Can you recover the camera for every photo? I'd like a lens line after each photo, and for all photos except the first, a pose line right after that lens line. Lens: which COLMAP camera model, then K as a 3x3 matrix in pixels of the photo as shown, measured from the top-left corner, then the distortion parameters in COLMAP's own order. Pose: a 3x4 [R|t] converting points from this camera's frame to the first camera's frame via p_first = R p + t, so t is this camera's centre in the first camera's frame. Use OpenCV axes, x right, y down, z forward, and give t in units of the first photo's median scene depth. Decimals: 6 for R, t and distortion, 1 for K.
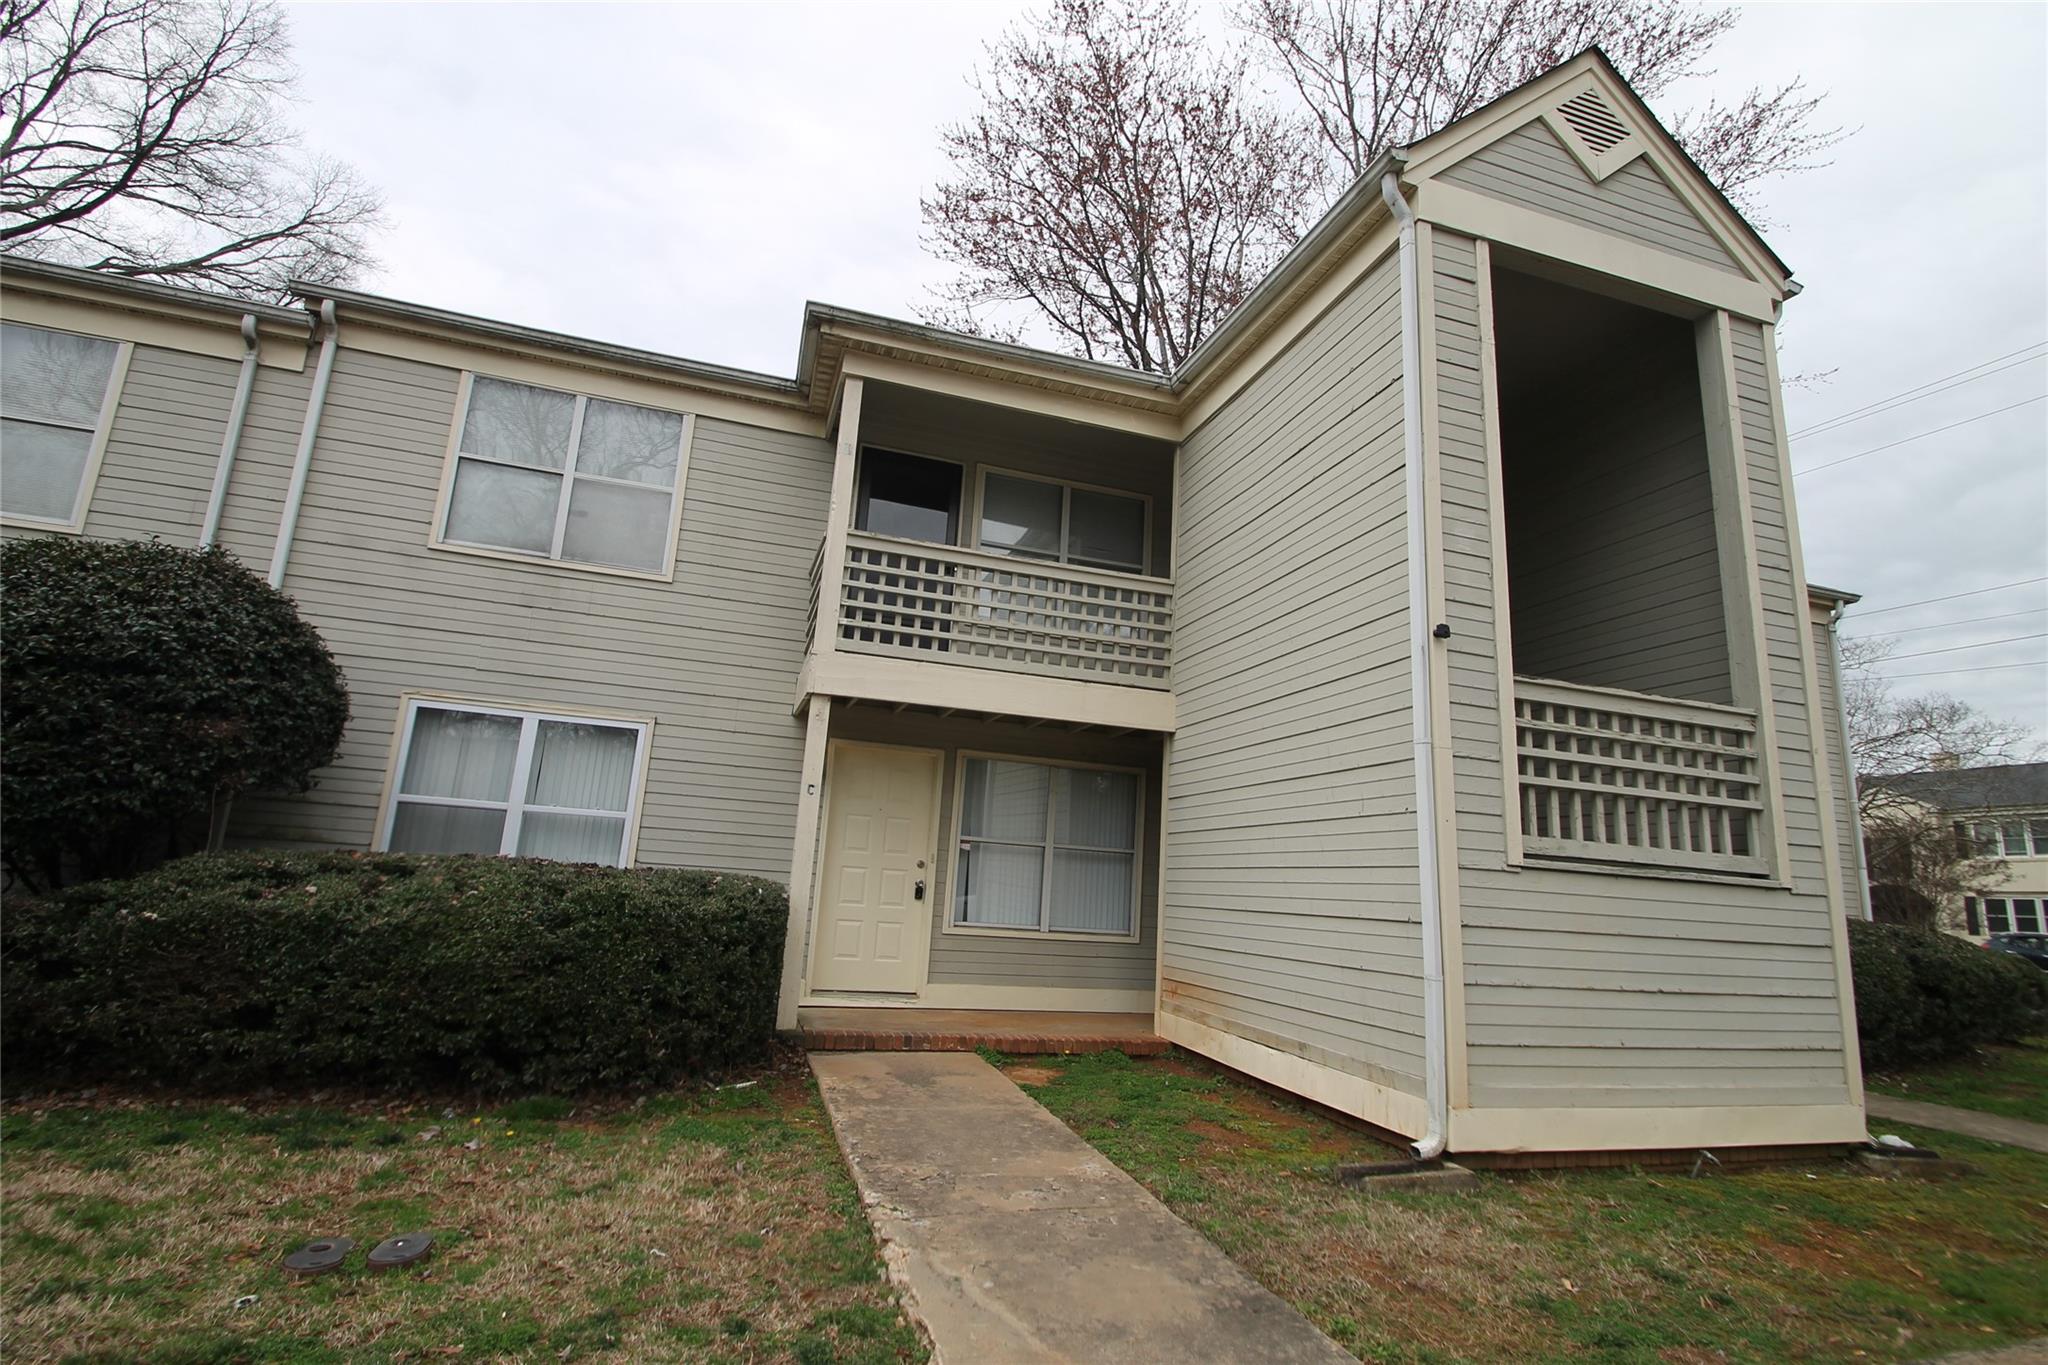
lens RADIAL K [[964.2, 0, 1023.2], [0, 964.2, 681.9], [0, 0, 1]] dist [-0.024361, -0.000050]
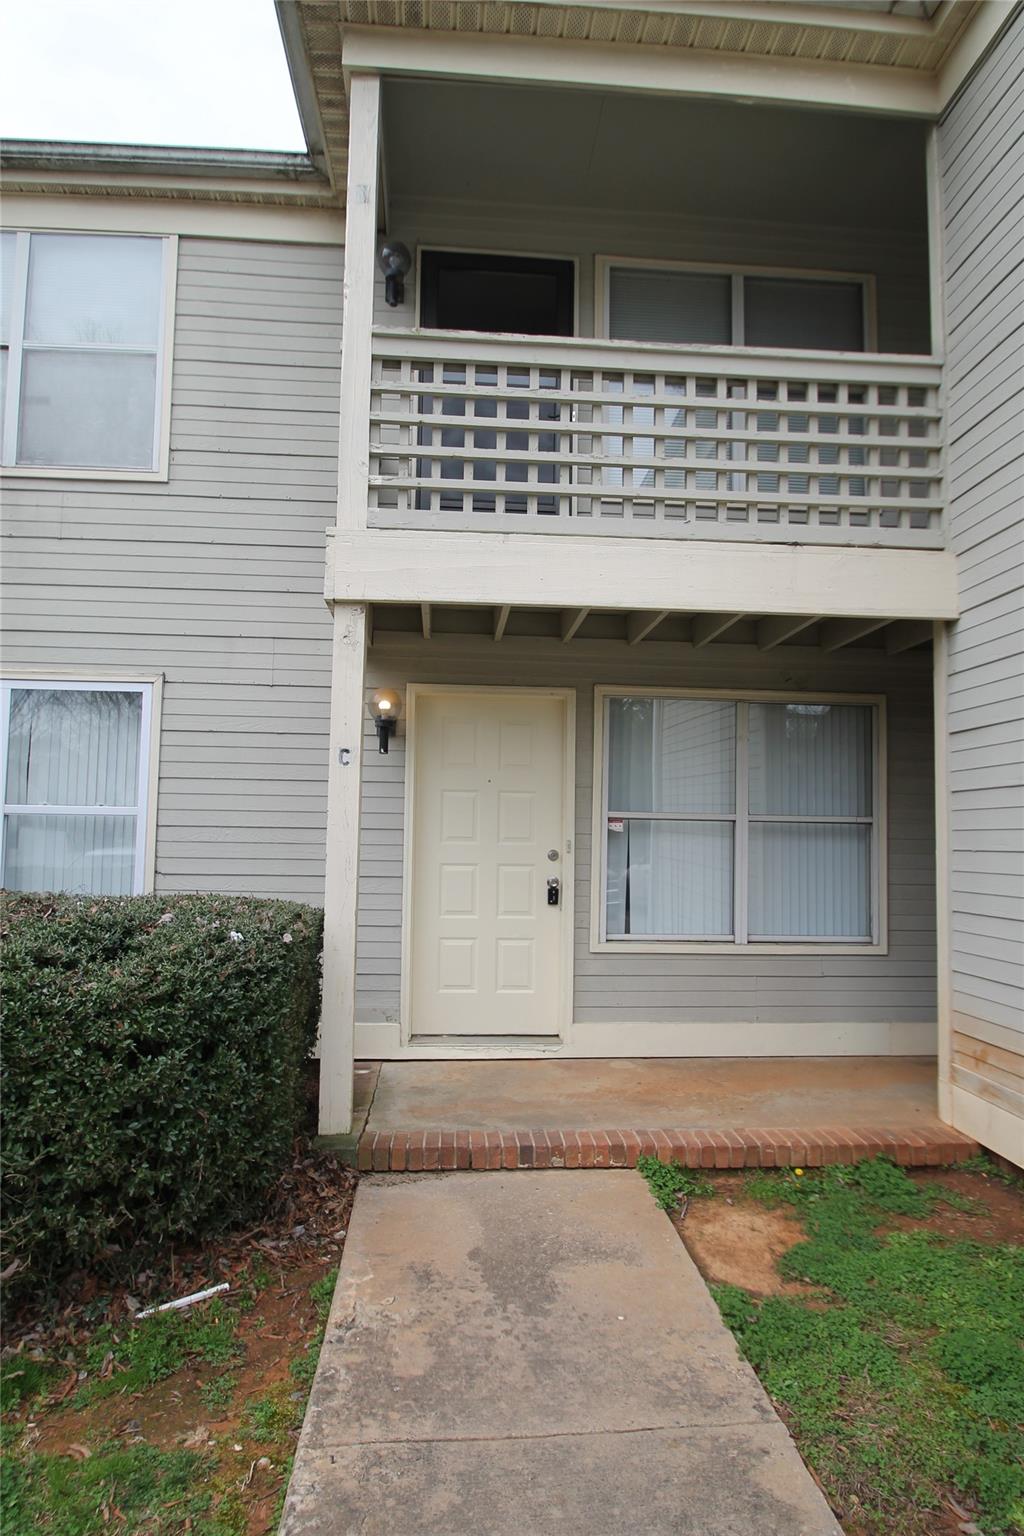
lens RADIAL K [[849.4, 0, 499.2], [0, 849.4, 791.8], [0, 0, 1]] dist [-0.026245, 0.000836]
pose [[0.970813, -0.058046, -0.232708, 0.001381], [0.091823, 0.986299, 0.137051, 0.060434], [0.221565, -0.154419, 0.962842, 0.433698]]
